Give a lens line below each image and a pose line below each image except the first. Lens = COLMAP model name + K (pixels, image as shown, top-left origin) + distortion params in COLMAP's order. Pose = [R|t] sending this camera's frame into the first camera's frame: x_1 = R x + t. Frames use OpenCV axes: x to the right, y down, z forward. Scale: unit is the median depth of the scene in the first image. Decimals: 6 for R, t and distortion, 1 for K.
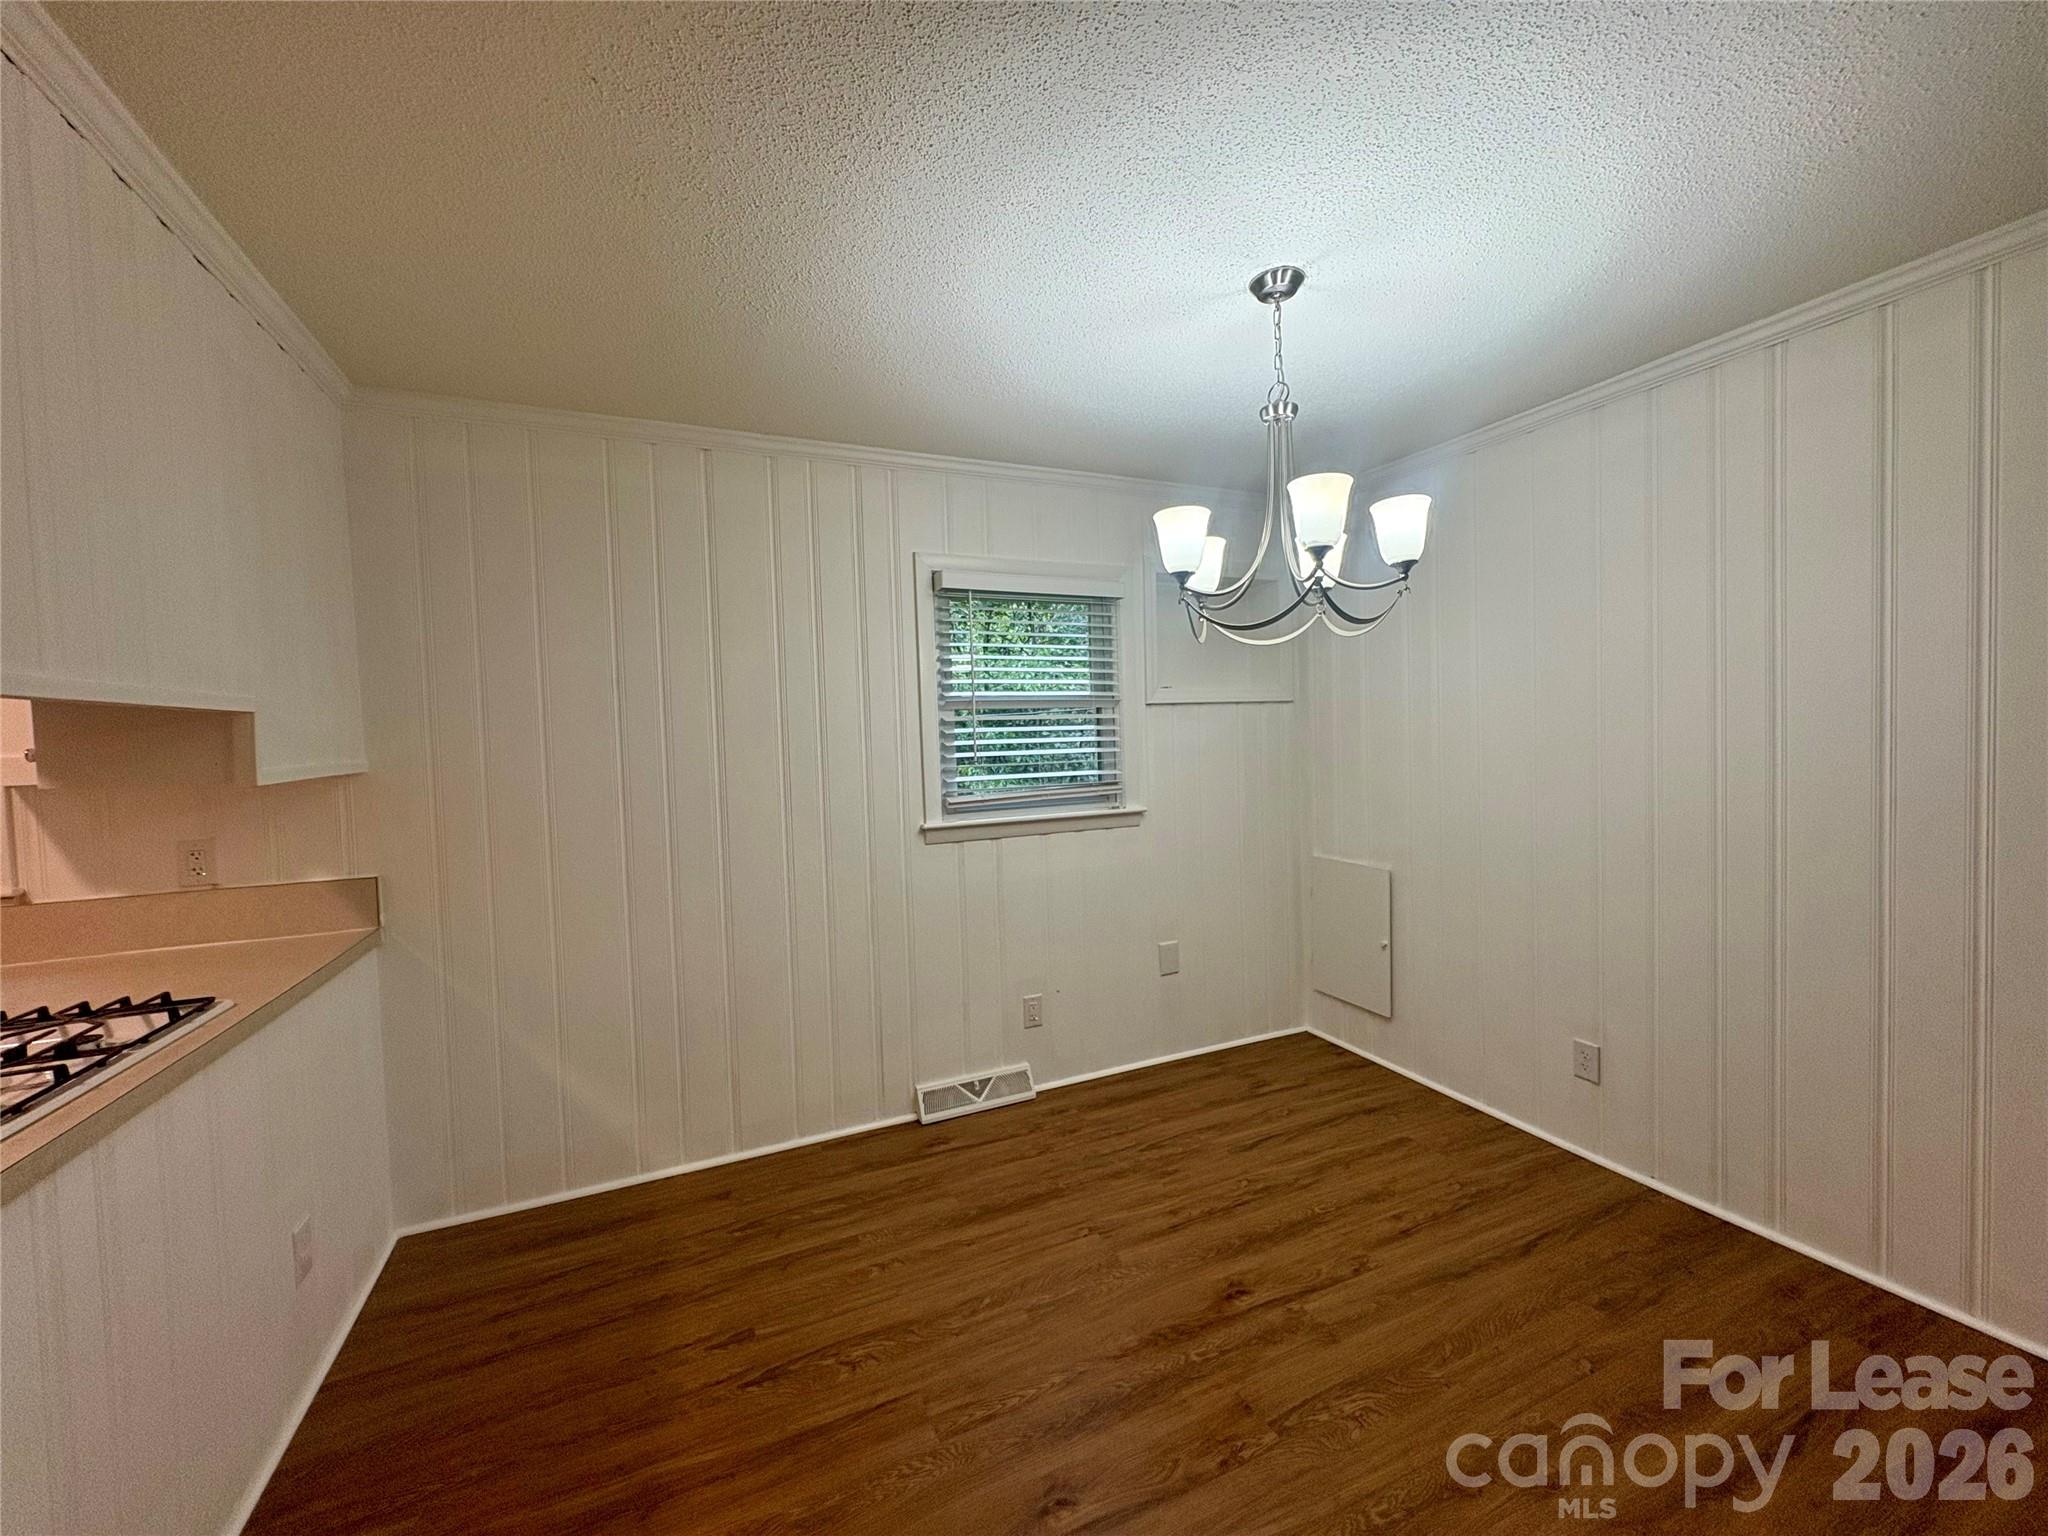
lens RADIAL K [[810.9, 0, 1026.4], [0, 810.9, 769.0], [0, 0, 1]] dist [-0.000336, 0.000818]
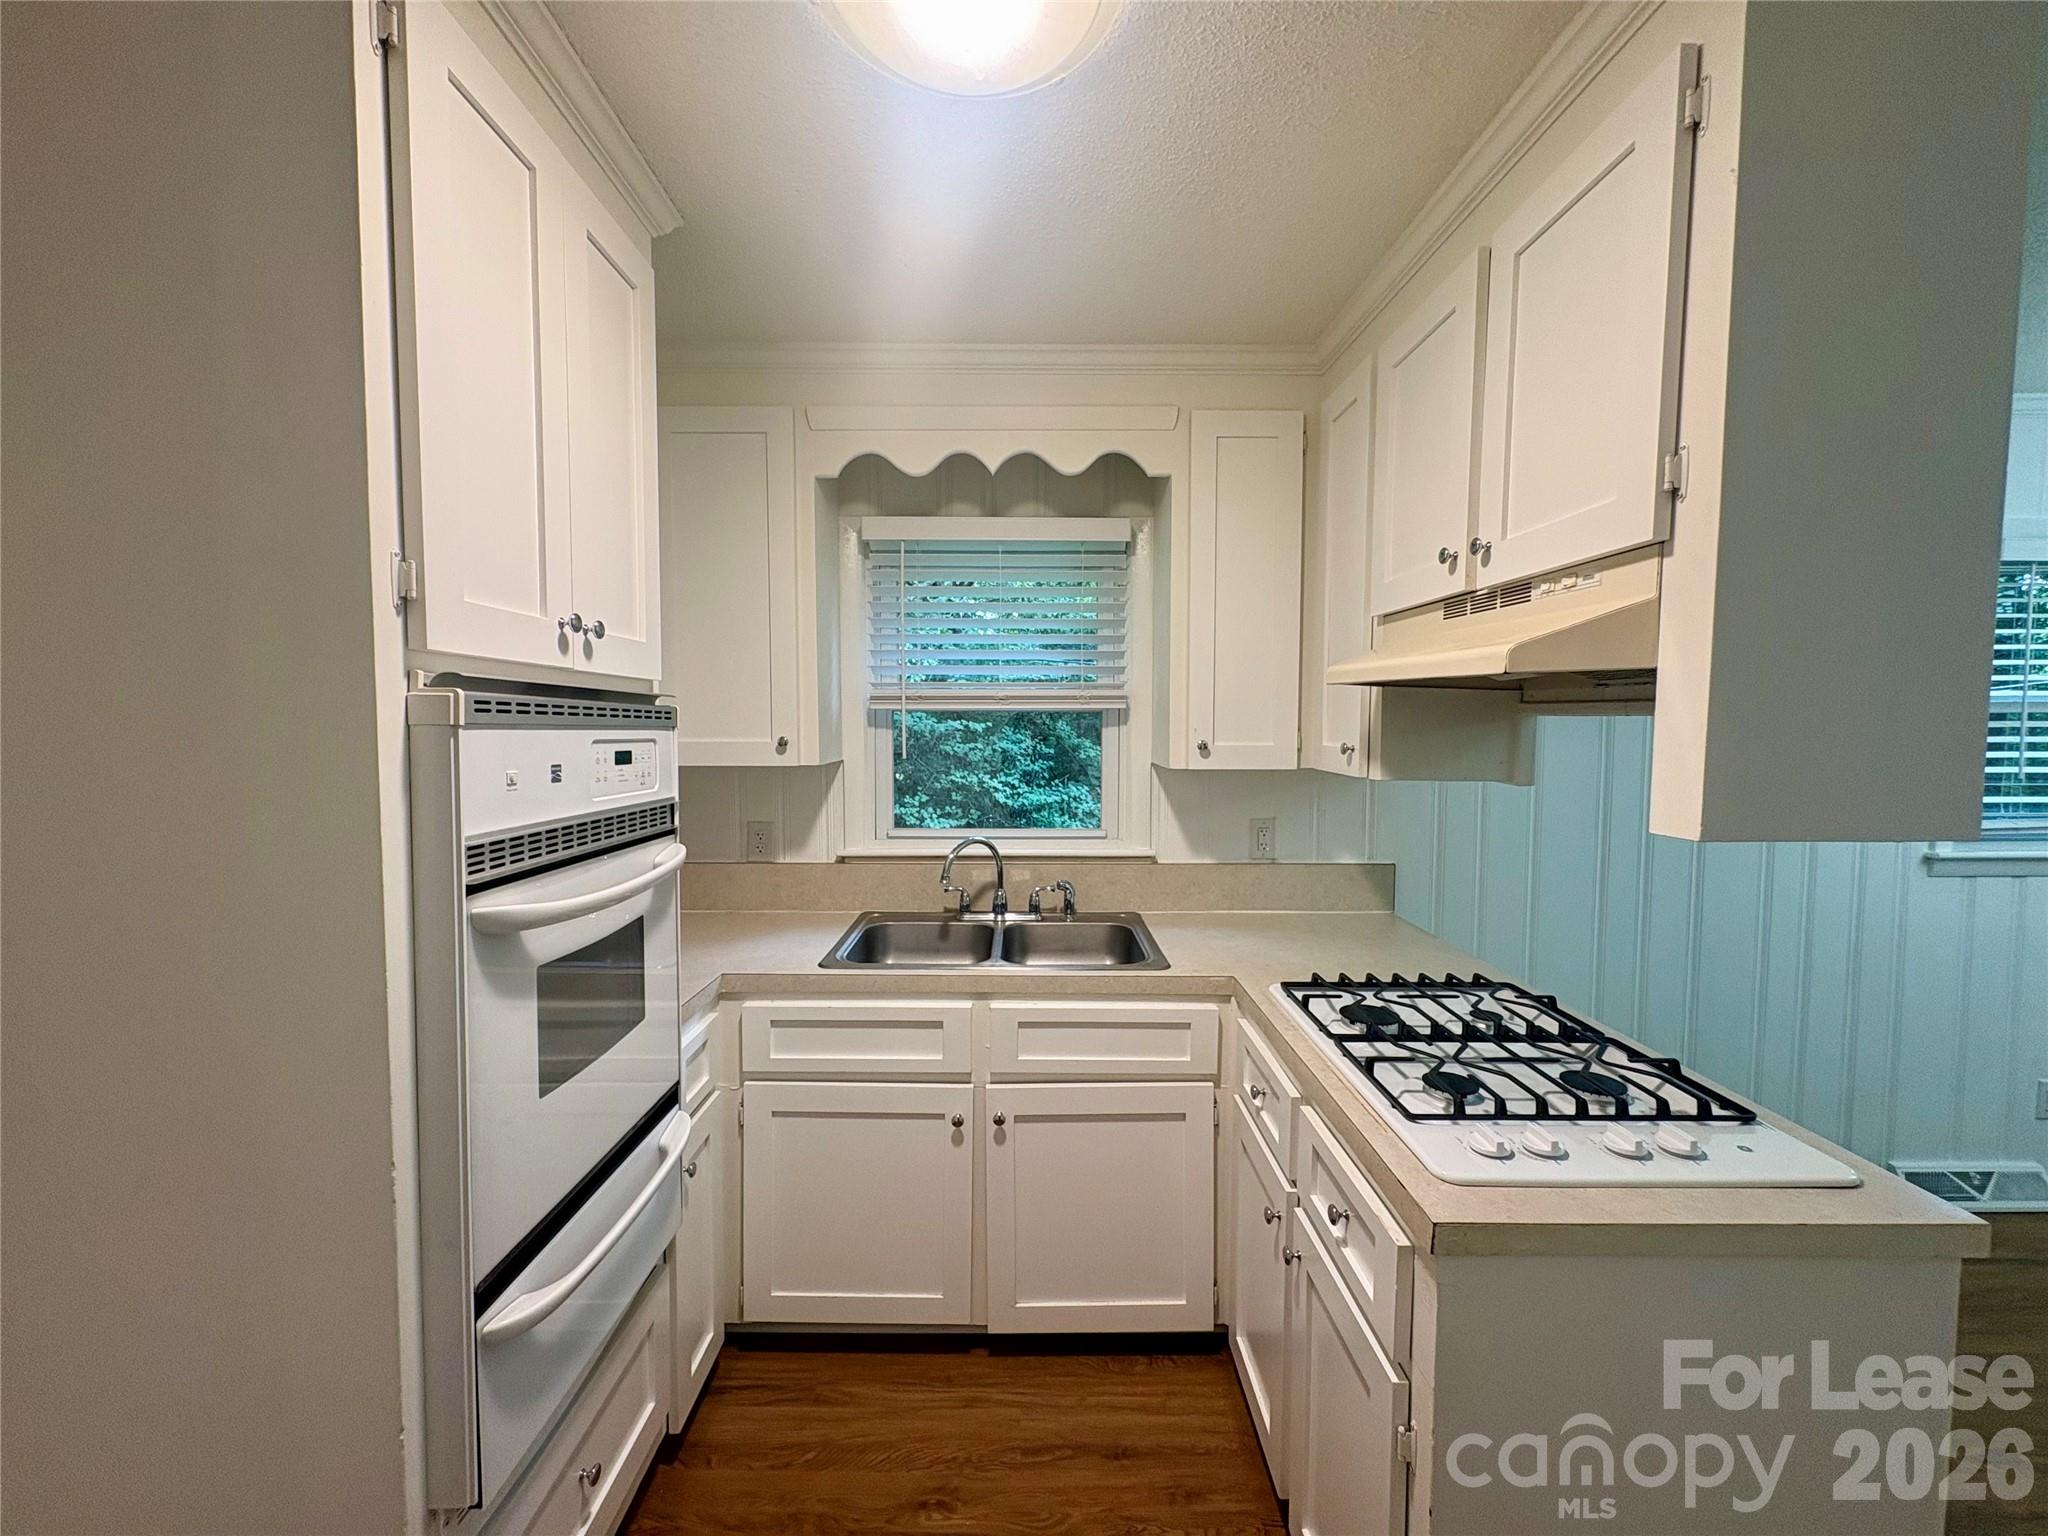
lens RADIAL K [[810.9, 0, 1027.5], [0, 810.9, 769.7], [0, 0, 1]] dist [-0.000336, 0.000818]
pose [[0.911637, 0.053245, -0.407533, -0.797678], [-0.042491, 0.998469, 0.035401, -0.006763], [0.408794, -0.014957, 0.912504, -0.154018]]
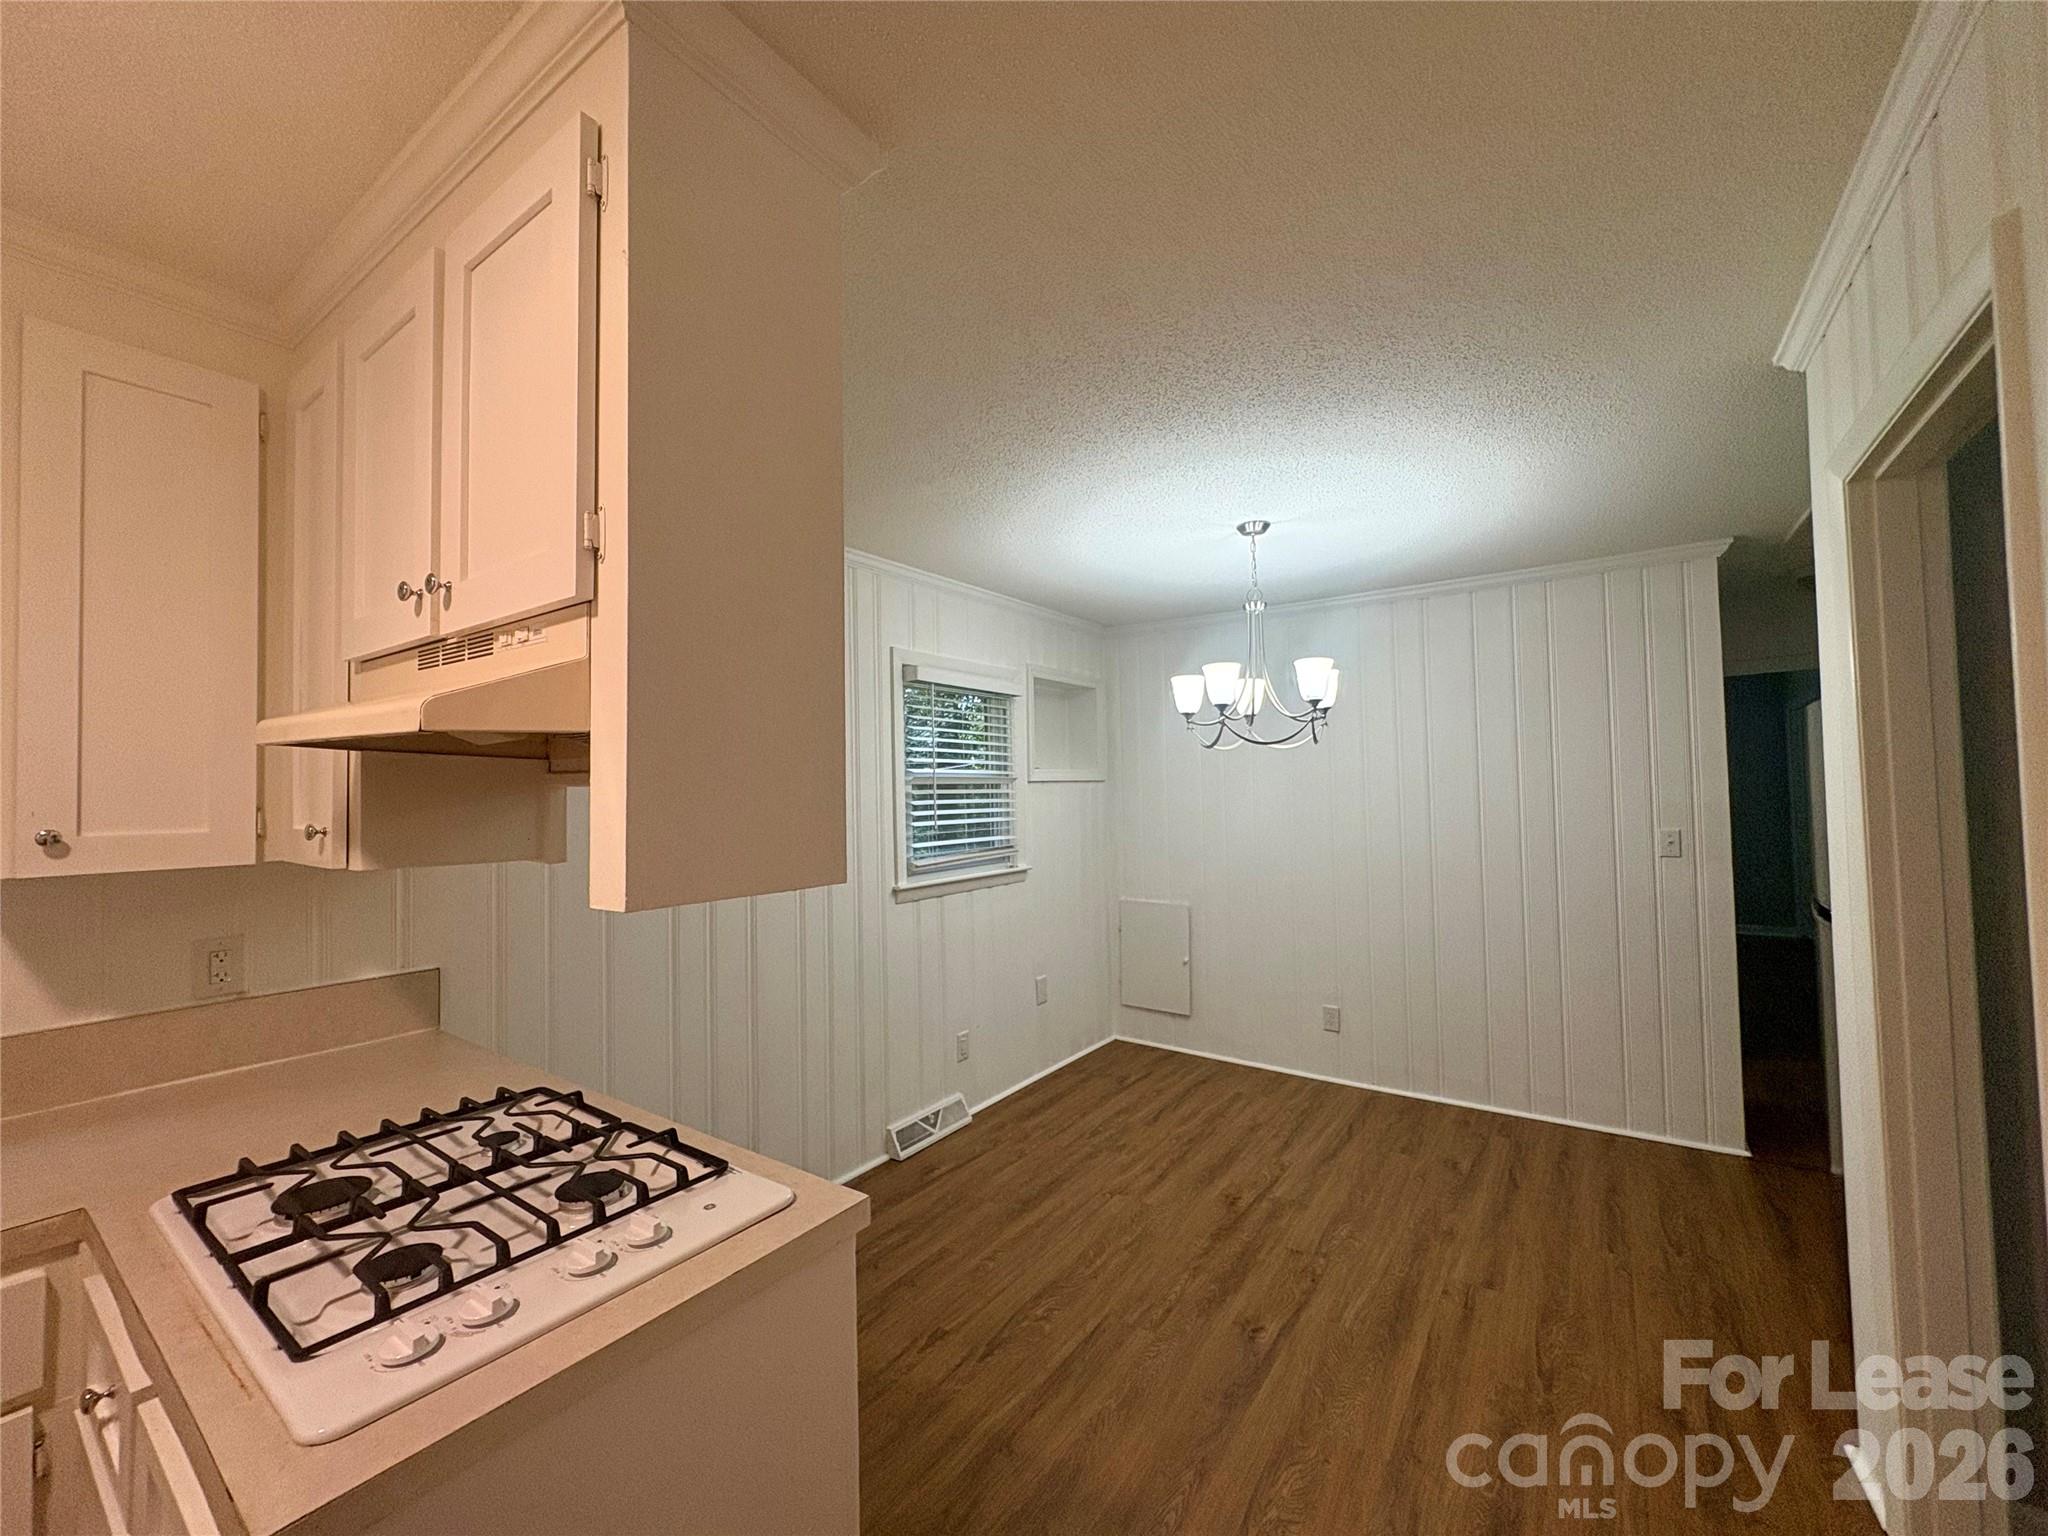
lens RADIAL K [[810.9, 0, 1023.4], [0, 810.9, 771.1], [0, 0, 1]] dist [-0.000336, 0.000818]
pose [[0.862885, 0.027700, 0.504641, -0.691110], [0.010898, 0.997245, -0.073373, -0.007812], [-0.505283, 0.068812, 0.860206, -0.083562]]
